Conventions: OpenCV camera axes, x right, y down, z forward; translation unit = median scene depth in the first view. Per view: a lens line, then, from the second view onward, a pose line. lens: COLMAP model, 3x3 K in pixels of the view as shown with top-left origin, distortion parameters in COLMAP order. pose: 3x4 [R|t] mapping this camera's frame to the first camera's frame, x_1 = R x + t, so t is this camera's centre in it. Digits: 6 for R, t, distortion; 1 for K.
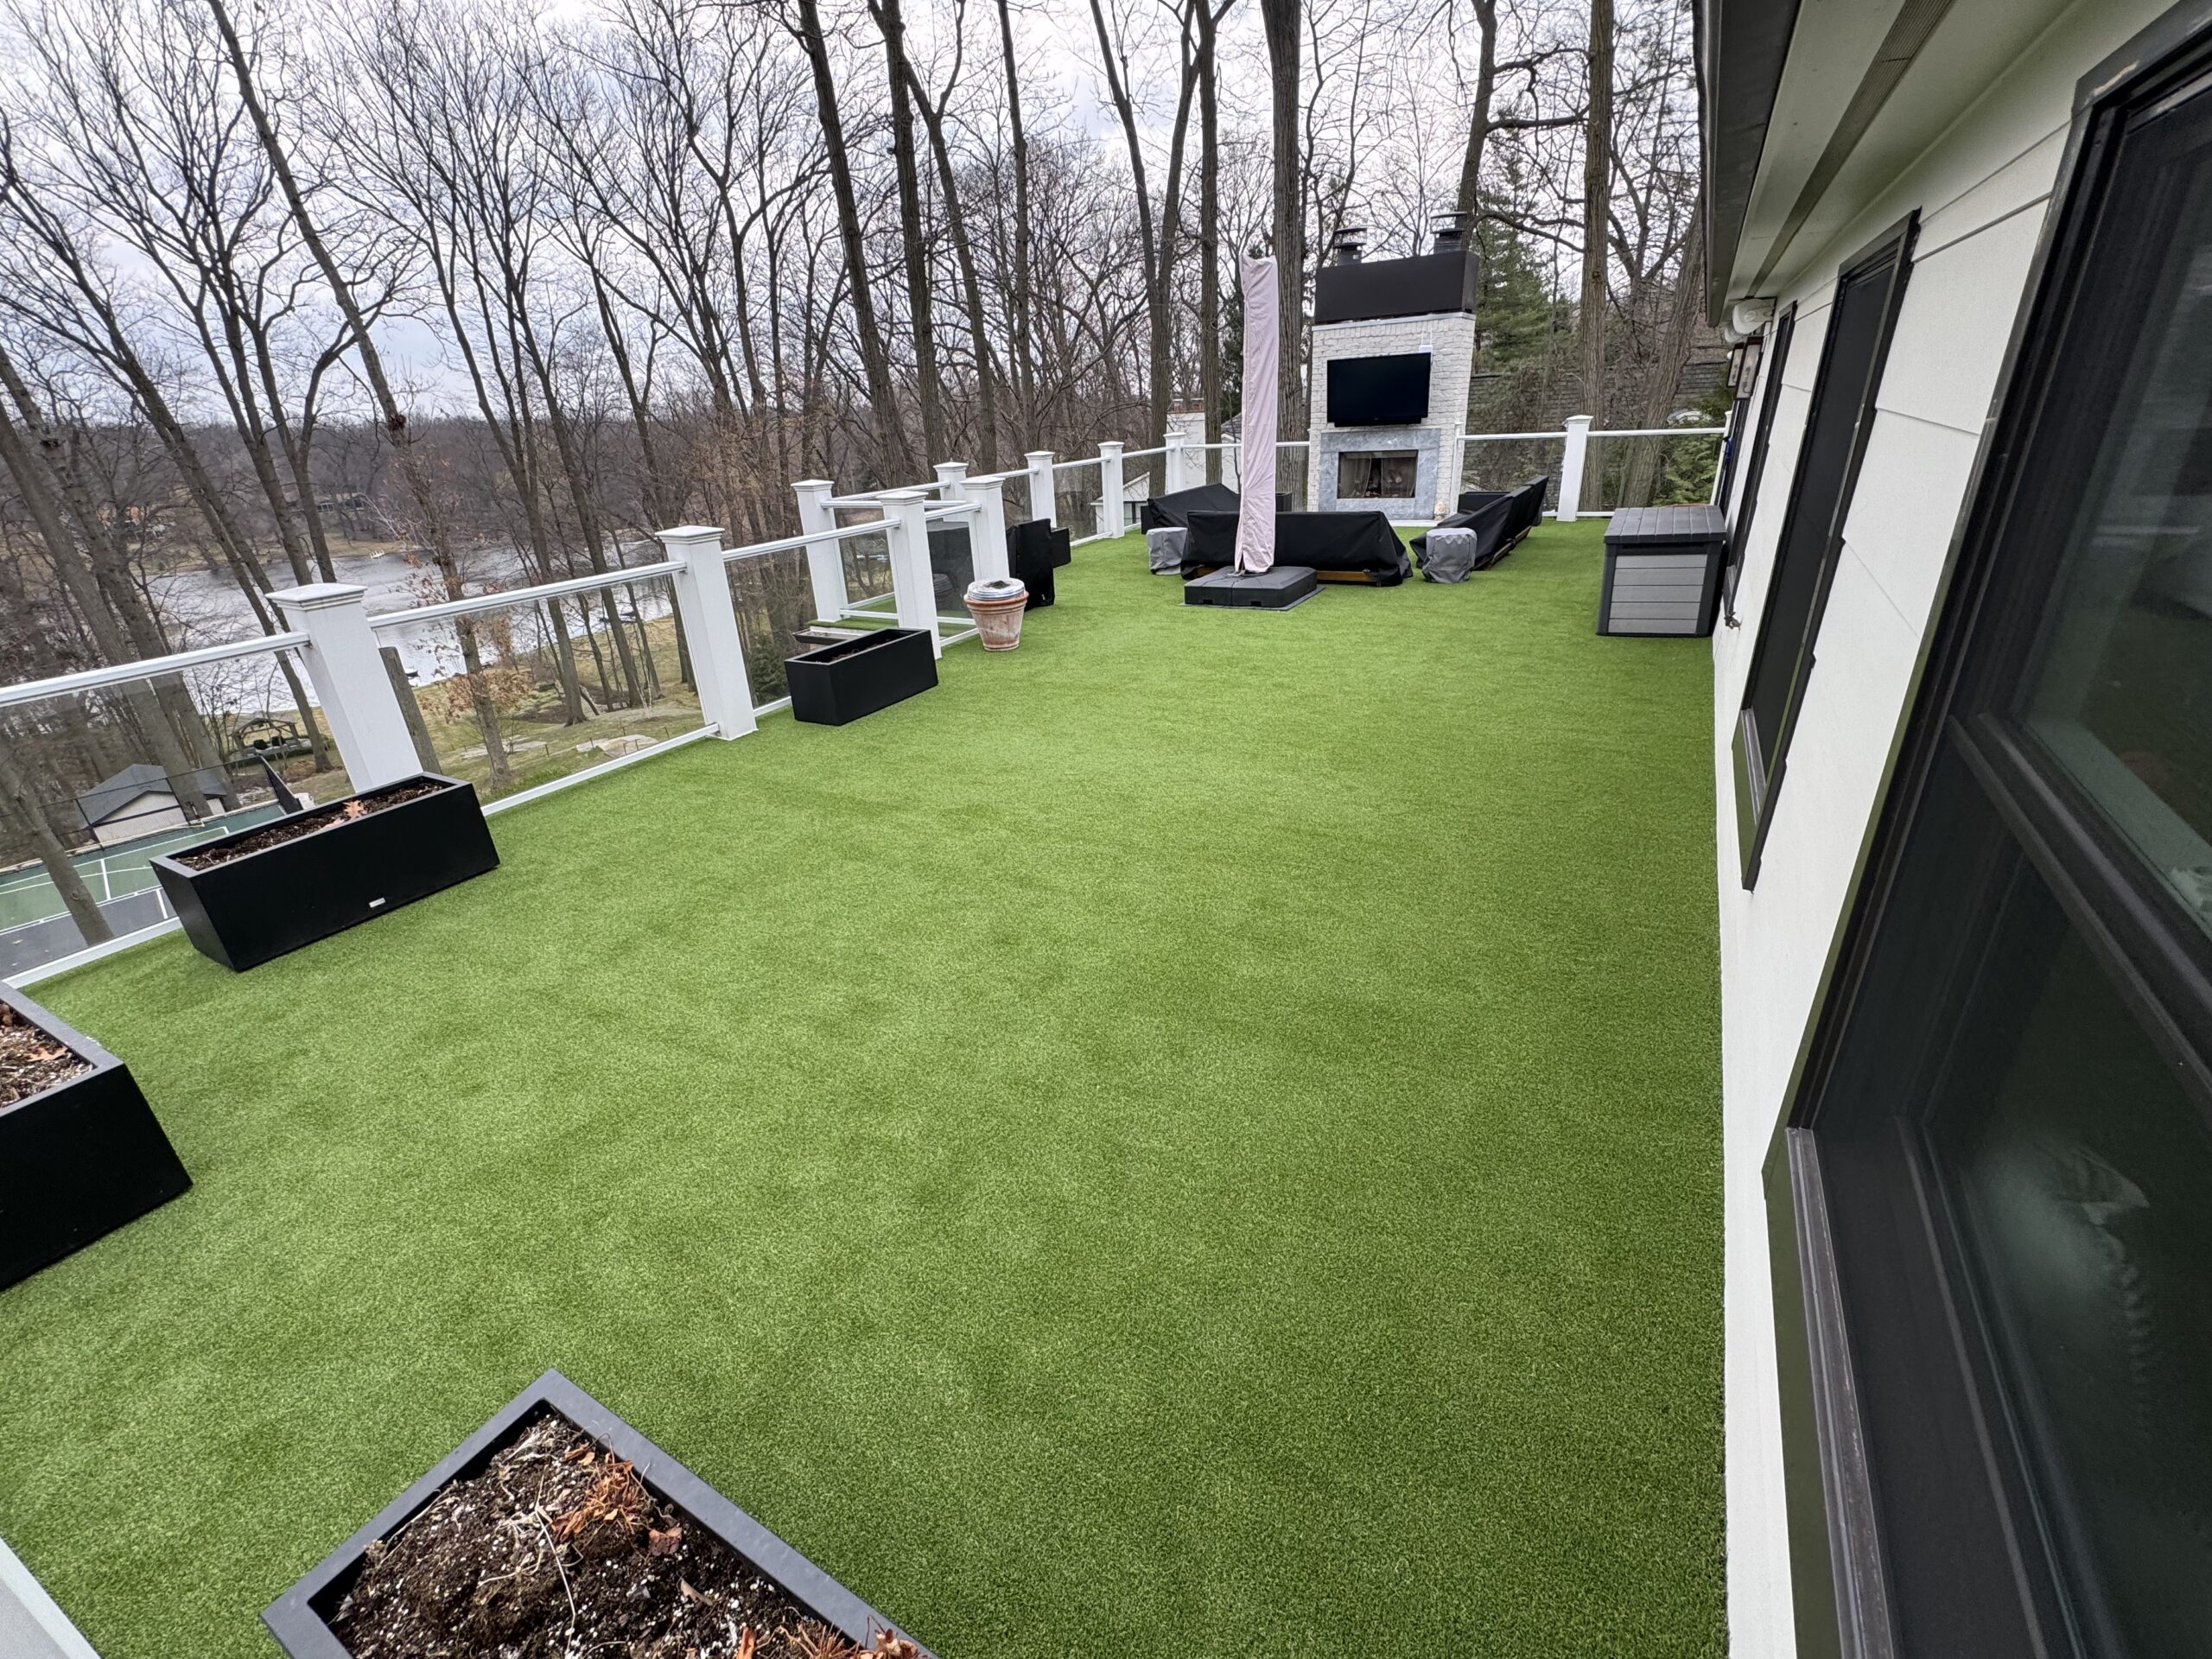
lens RADIAL K [[961.6, 0, 1106.0], [0, 961.6, 829.5], [0, 0, 1]] dist [-0.000774, -0.000110]
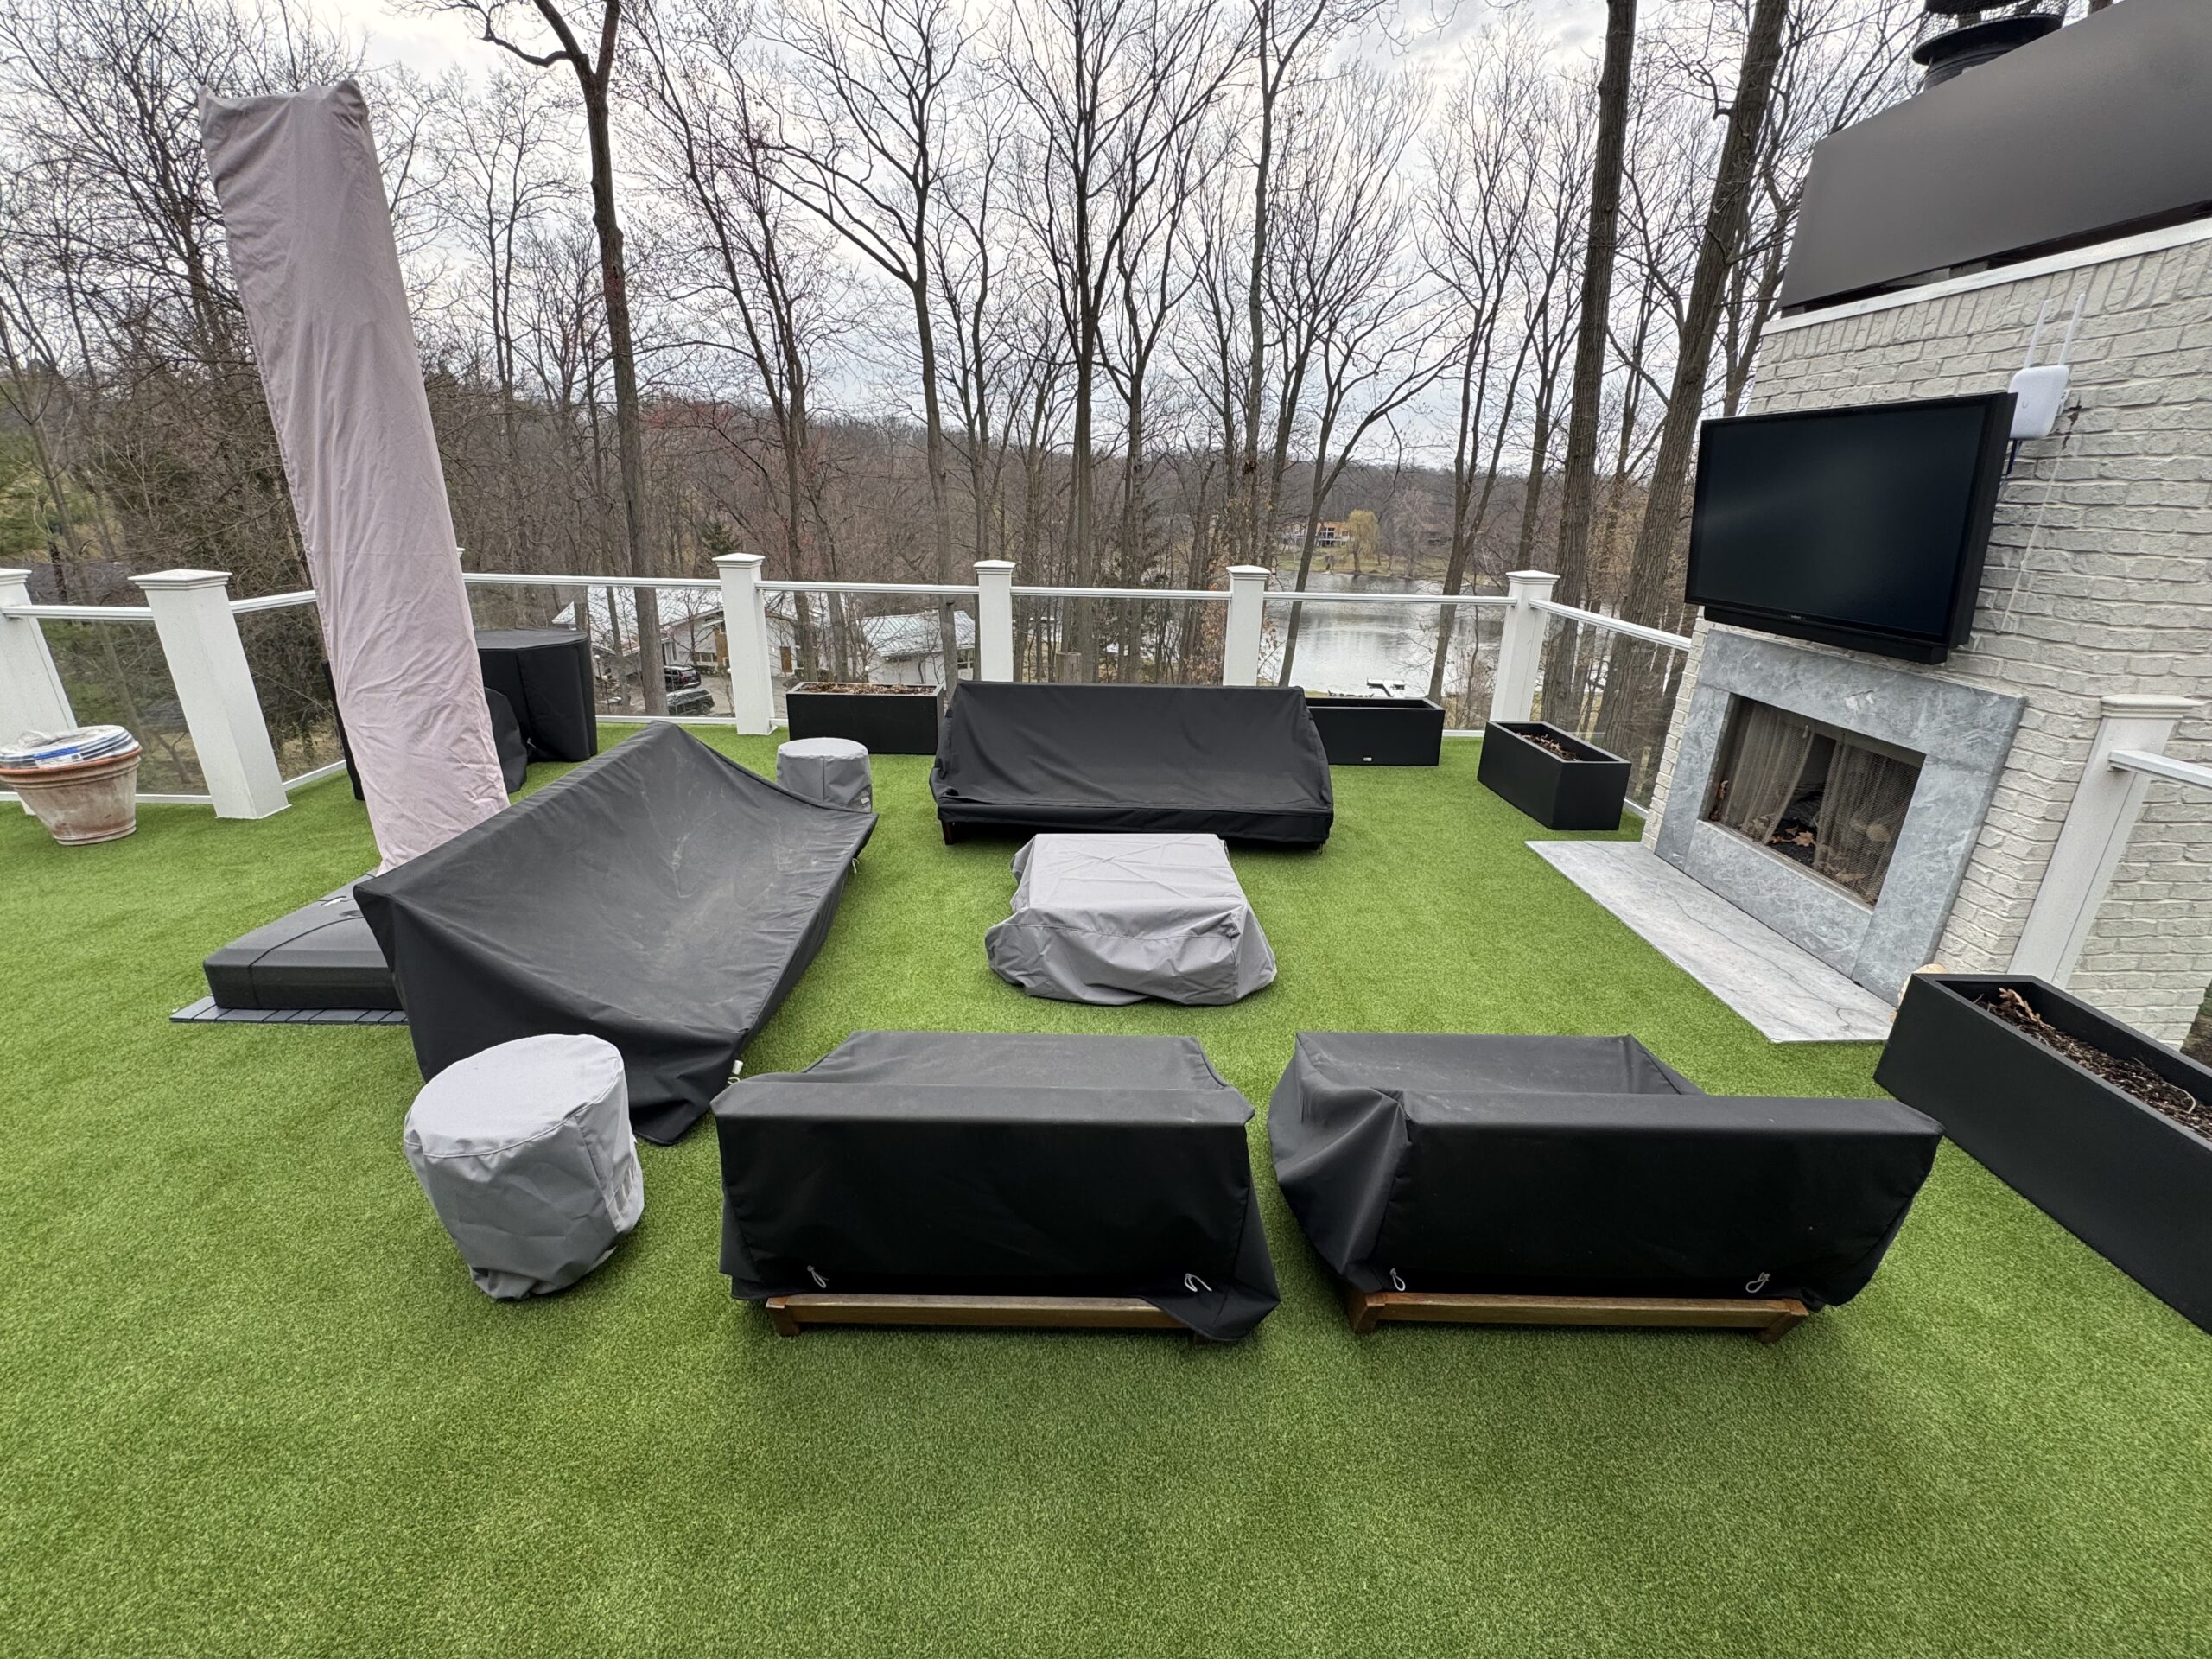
lens RADIAL K [[961.6, 0, 1106.0], [0, 961.6, 829.5], [0, 0, 1]] dist [-0.000774, -0.000110]
pose [[0.487592, 0.351759, -0.799075, 0.432499], [-0.393017, 0.905701, 0.158879, -0.319426], [0.779610, 0.236582, 0.579860, 0.645862]]
